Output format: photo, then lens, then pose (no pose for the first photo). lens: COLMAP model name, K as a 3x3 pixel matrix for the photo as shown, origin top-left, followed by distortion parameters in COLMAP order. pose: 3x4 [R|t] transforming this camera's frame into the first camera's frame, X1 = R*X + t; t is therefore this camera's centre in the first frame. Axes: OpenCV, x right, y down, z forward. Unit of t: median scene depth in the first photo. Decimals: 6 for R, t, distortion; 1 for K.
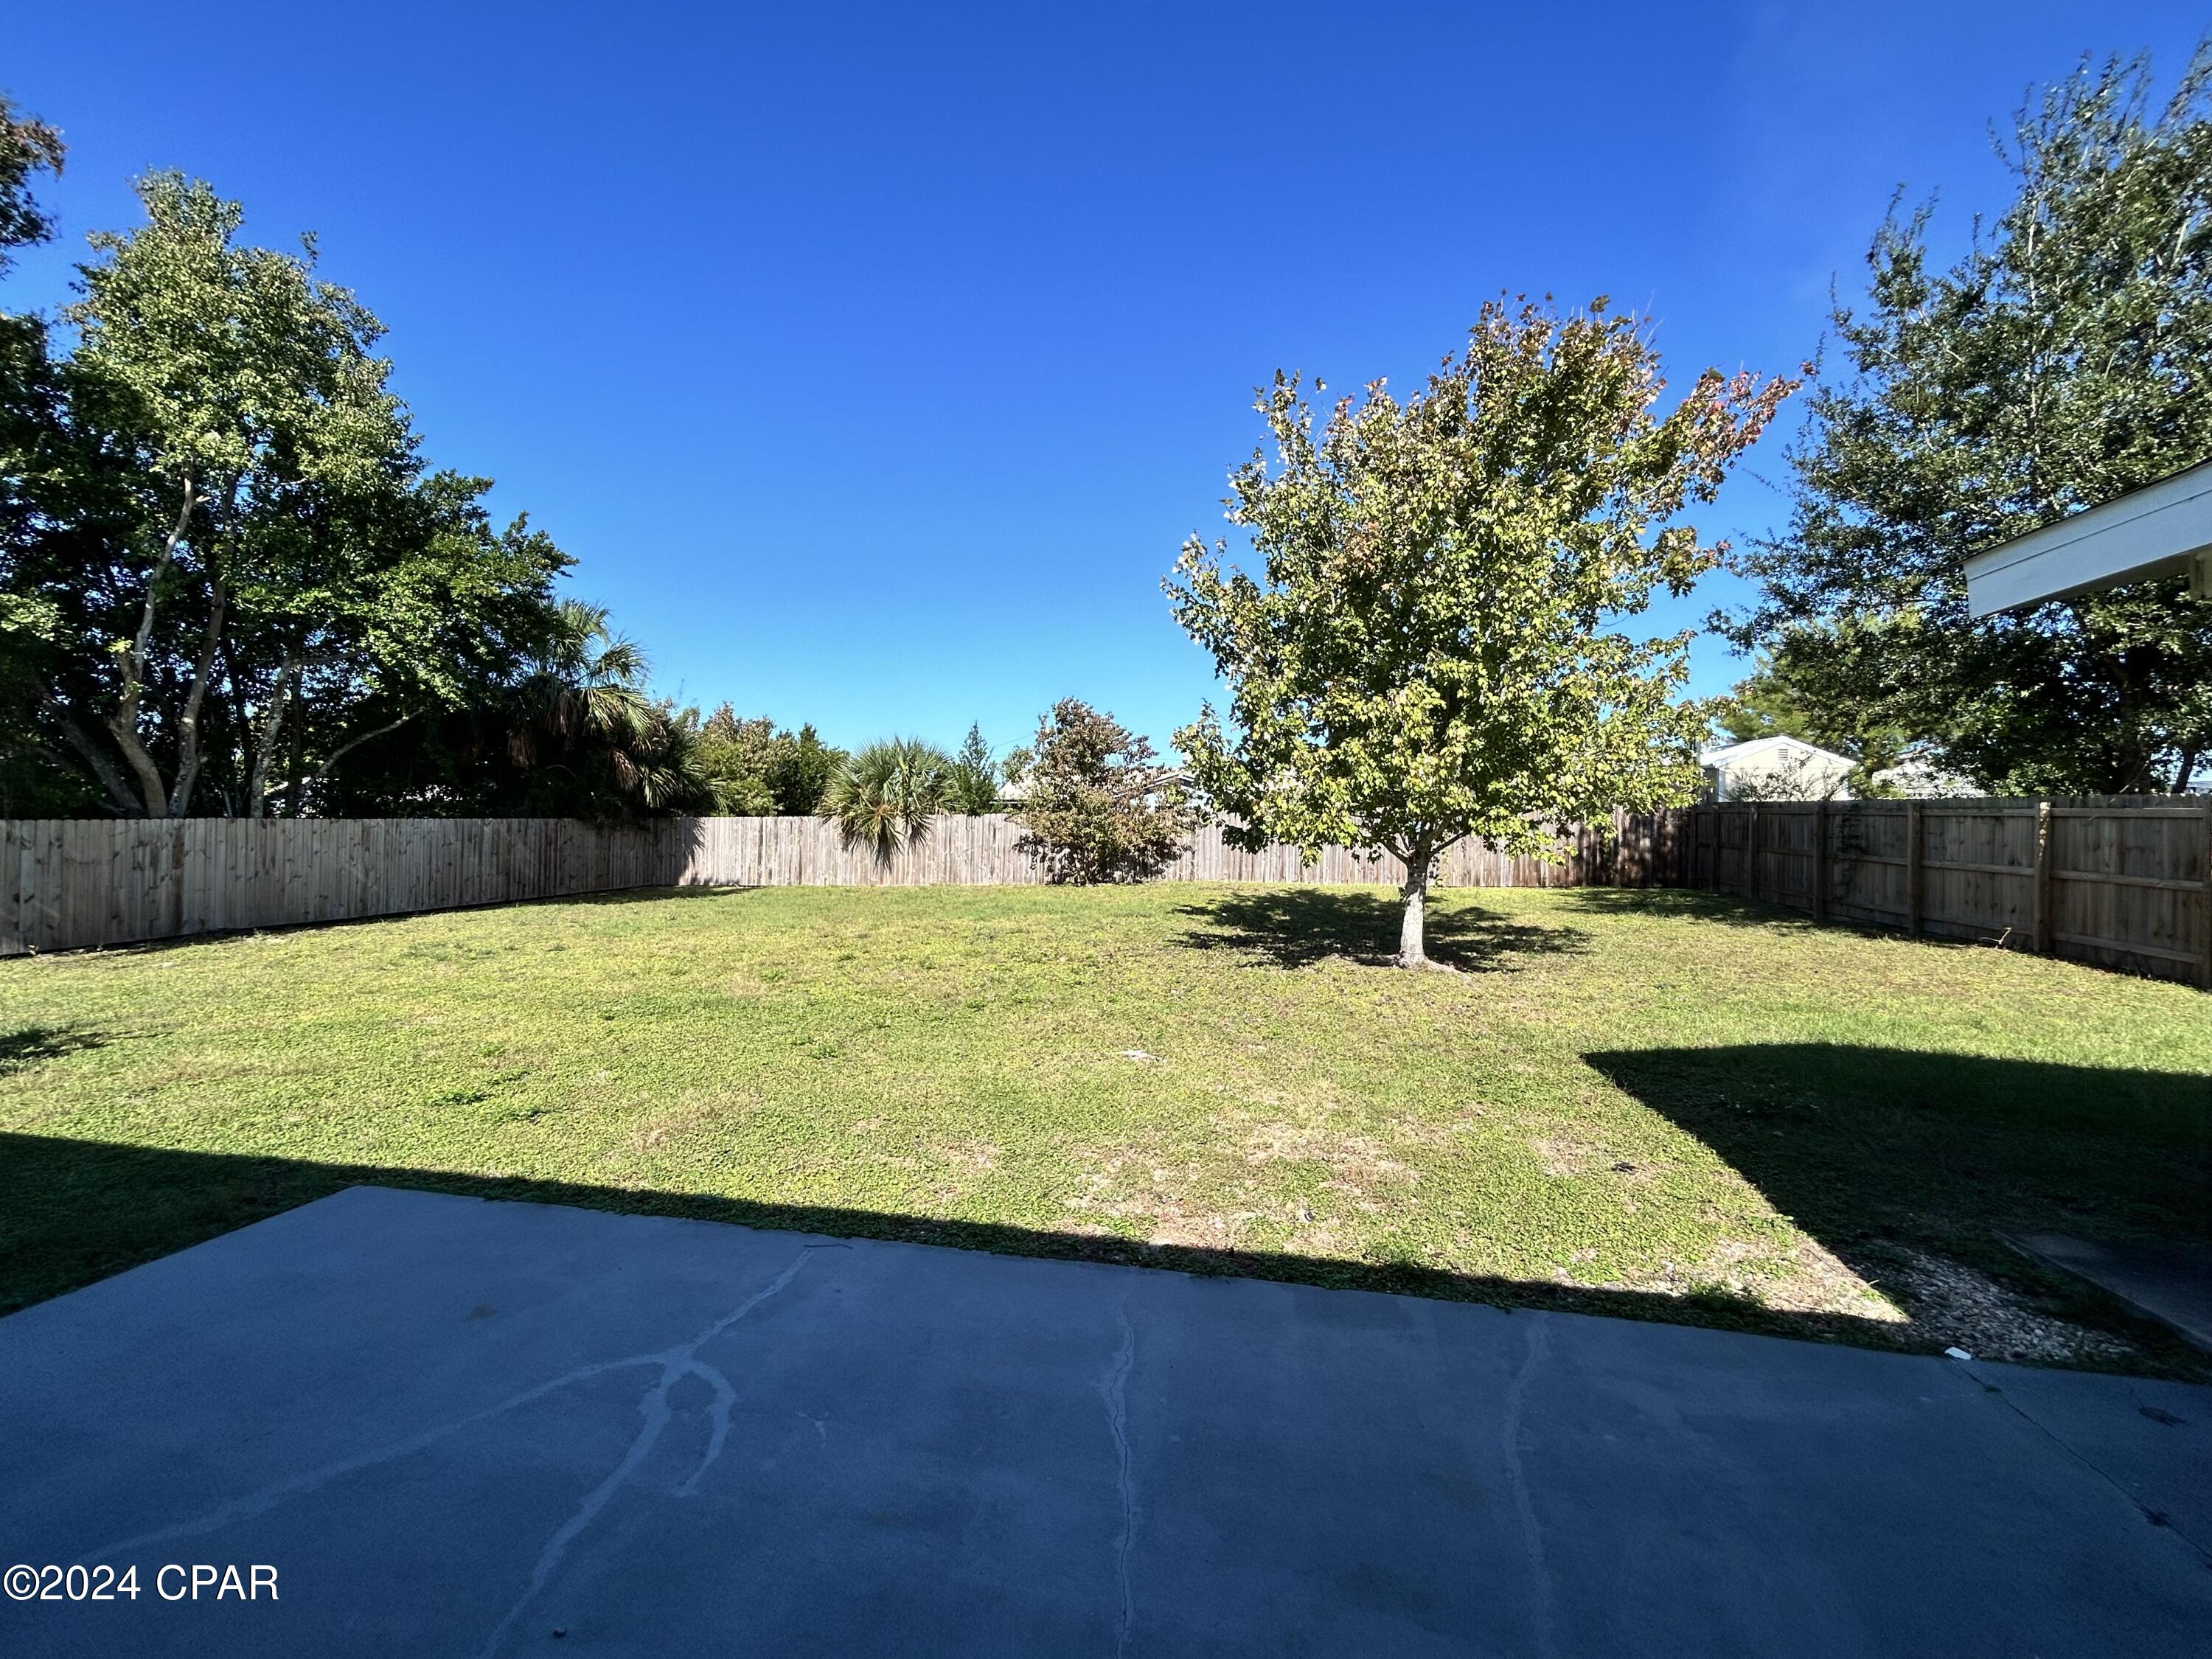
lens RADIAL K [[900.9, 0, 1108.0], [0, 900.9, 824.7], [0, 0, 1]] dist [0.002165, -0.000178]
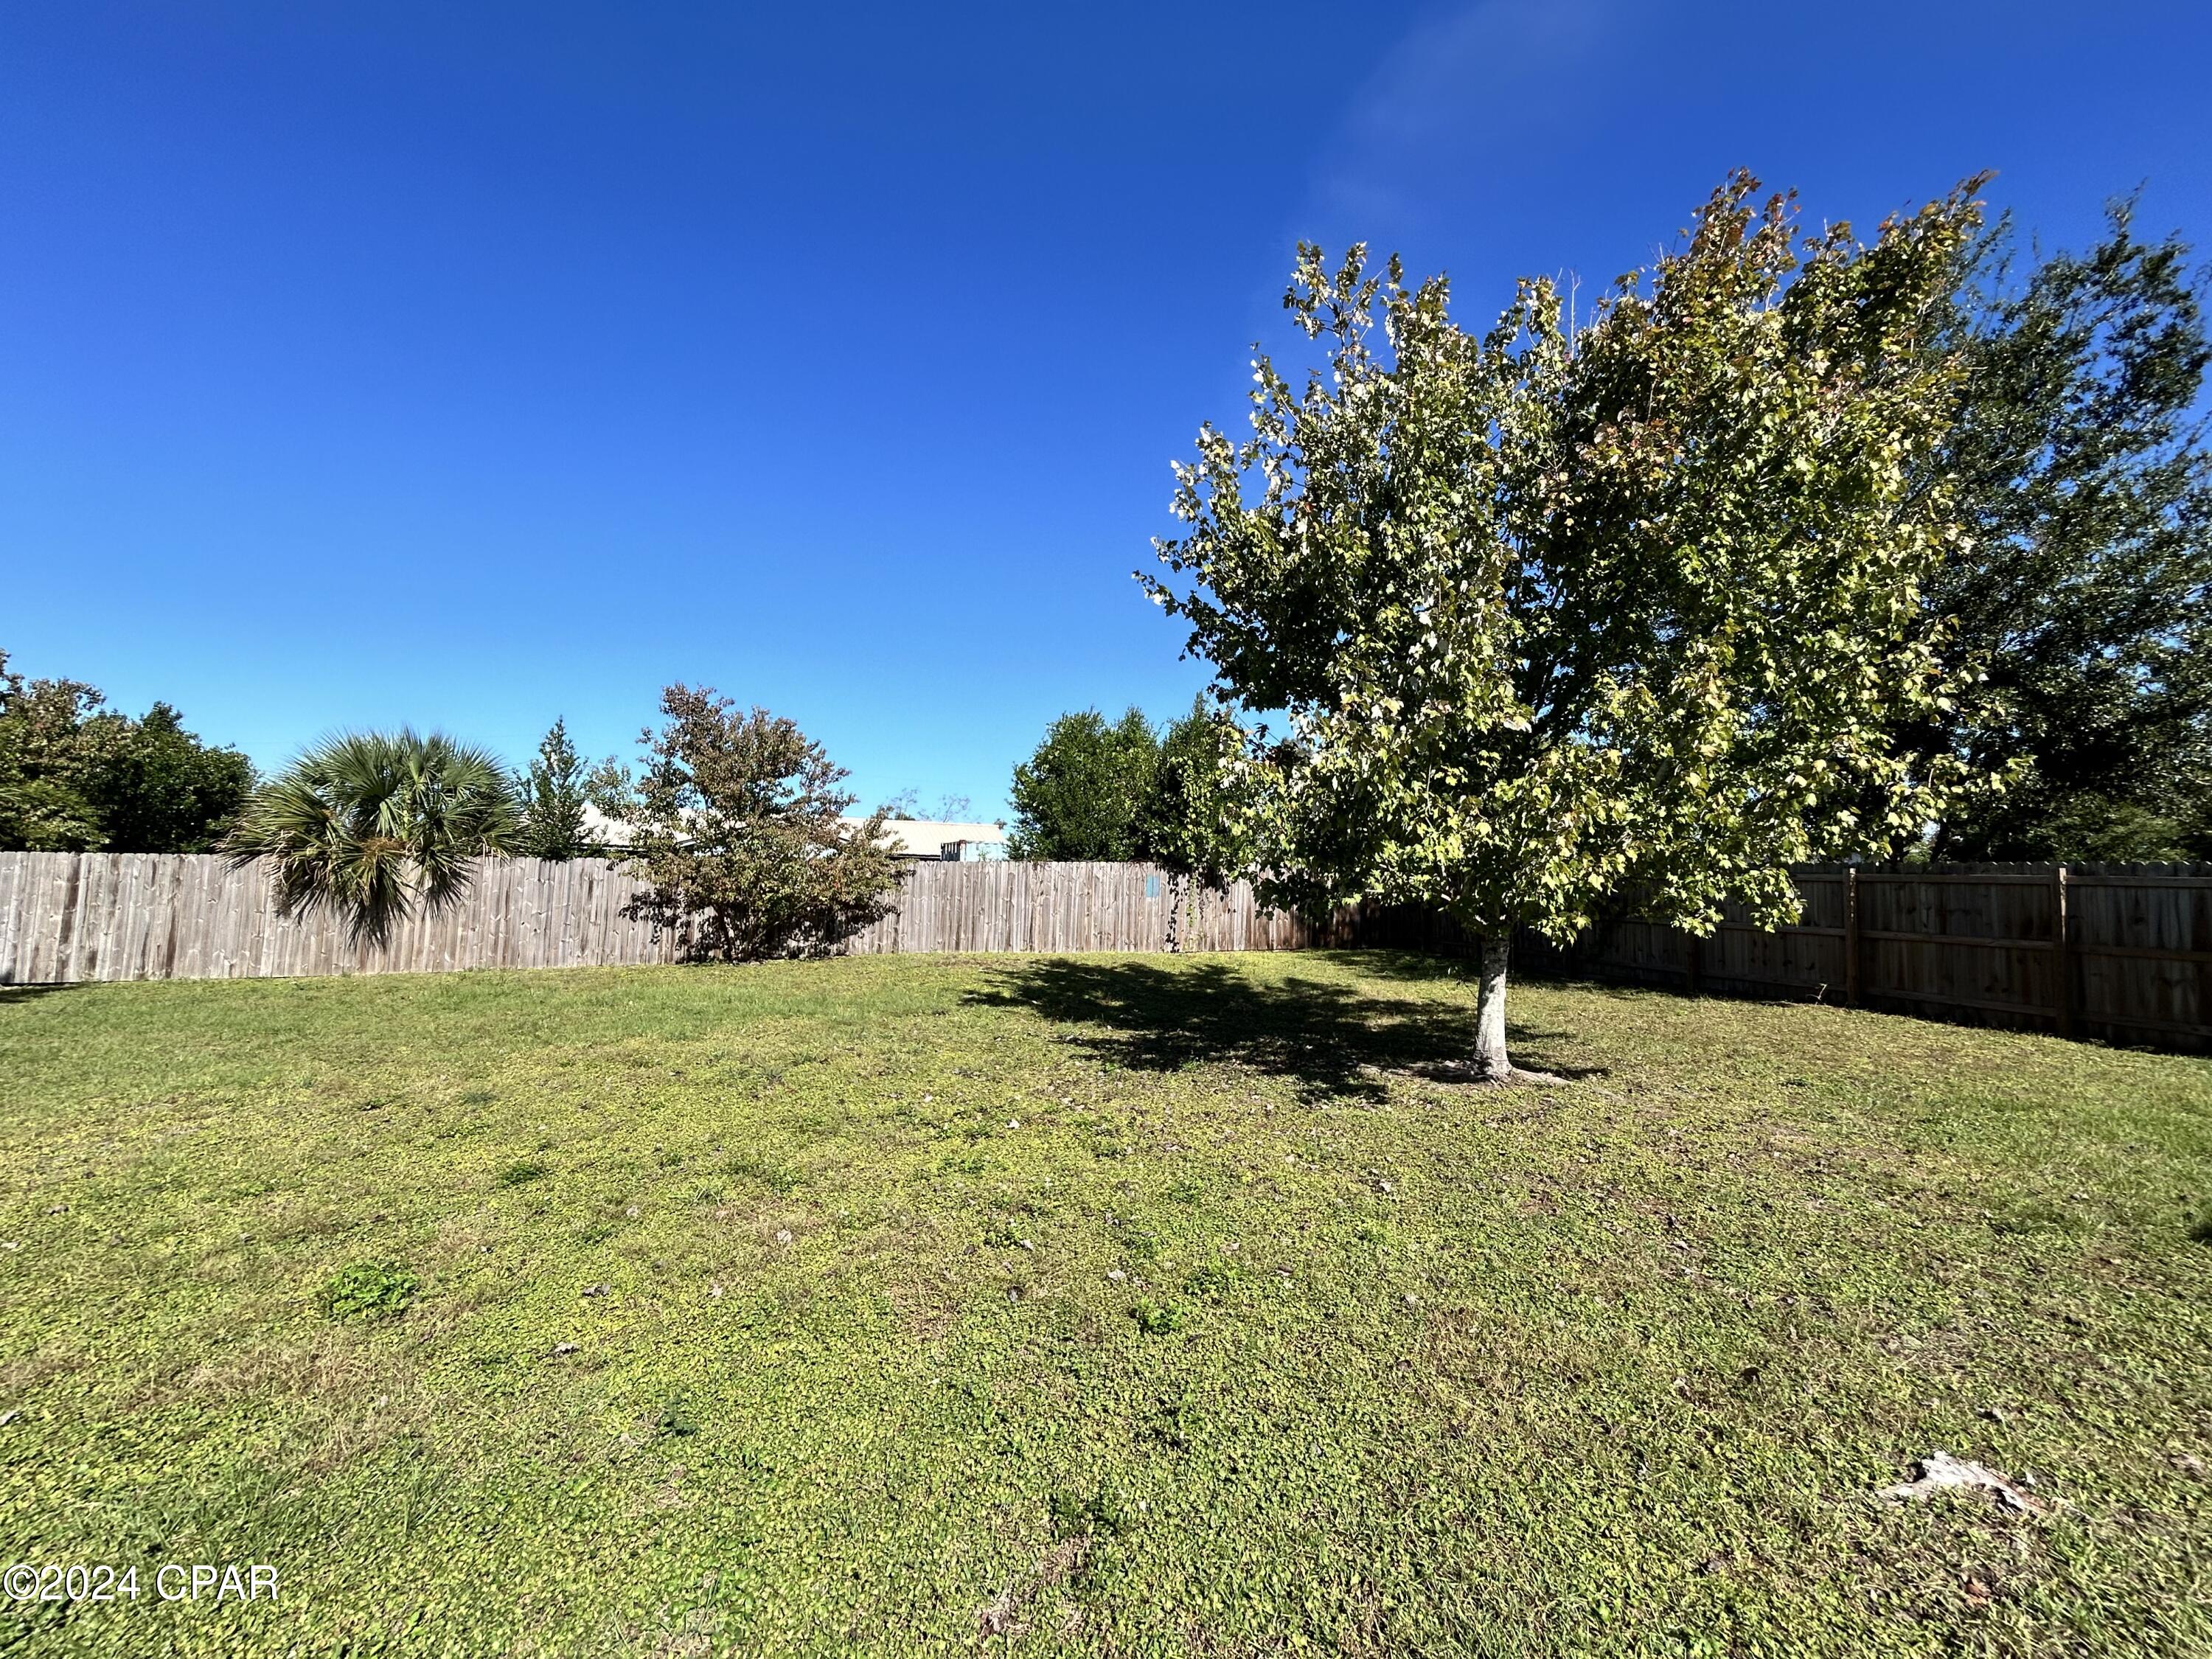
lens RADIAL K [[900.9, 0, 1106.6], [0, 900.9, 833.1], [0, 0, 1]] dist [0.002165, -0.000178]
pose [[0.860578, 0.040063, 0.507741, -0.136023], [-0.012236, 0.998240, -0.058026, 0.003309], [-0.509172, 0.043723, 0.859554, 0.234878]]
